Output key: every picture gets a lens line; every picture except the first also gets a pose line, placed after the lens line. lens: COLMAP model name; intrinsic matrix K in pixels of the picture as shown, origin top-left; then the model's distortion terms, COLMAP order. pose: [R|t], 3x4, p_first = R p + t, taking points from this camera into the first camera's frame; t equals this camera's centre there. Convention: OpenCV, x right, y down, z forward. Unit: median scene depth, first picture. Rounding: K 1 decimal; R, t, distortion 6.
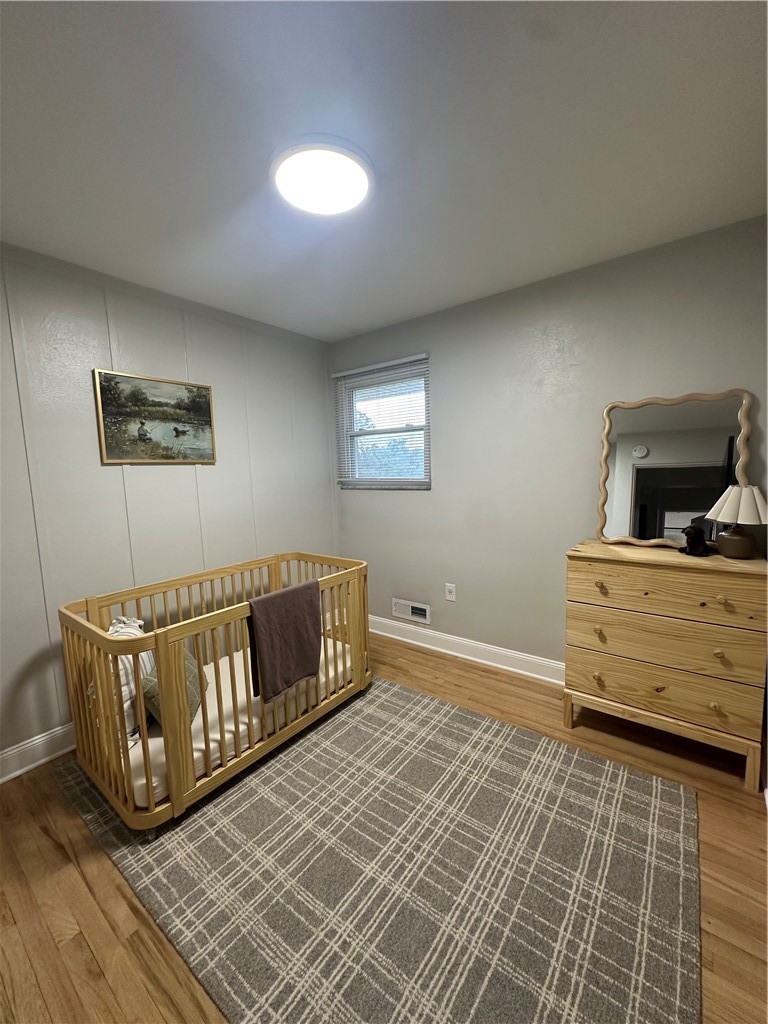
lens RADIAL K [[406.1, 0, 383.8], [0, 406.1, 512.8], [0, 0, 1]] dist [-0.002450, -0.000469]
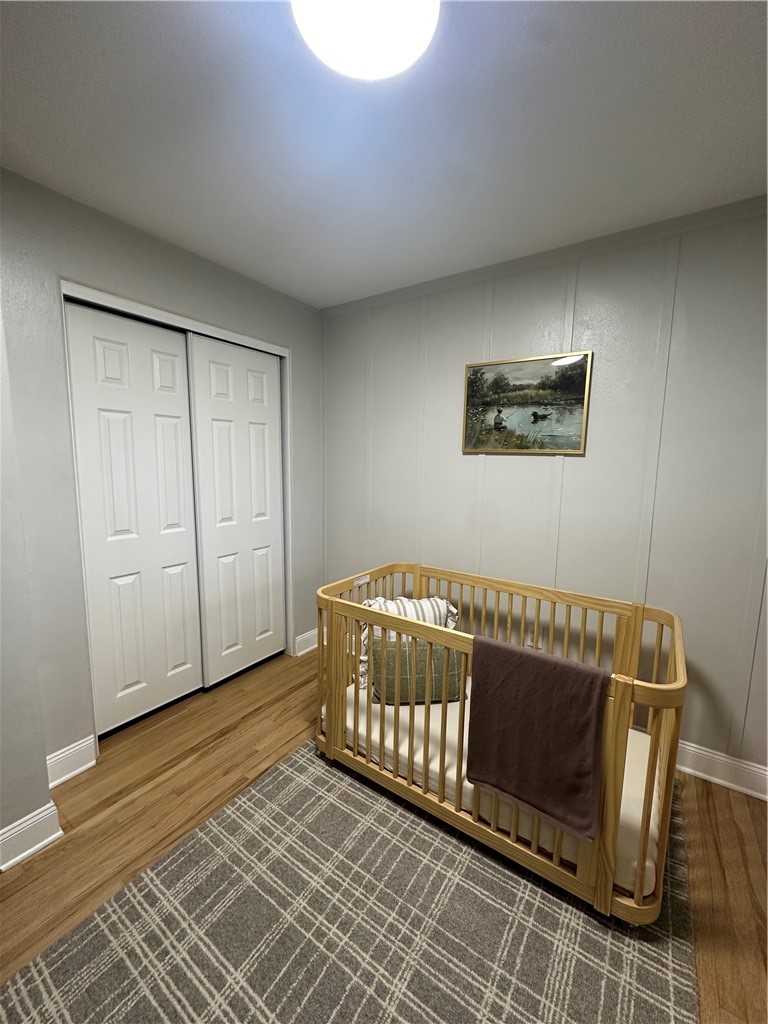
lens RADIAL K [[406.1, 0, 383.5], [0, 406.1, 513.3], [0, 0, 1]] dist [-0.002450, -0.000469]
pose [[0.057255, 0.159122, -0.985597, 0.387316], [-0.134650, 0.979427, 0.150304, -0.095197], [0.989238, 0.124105, 0.077503, 0.710664]]
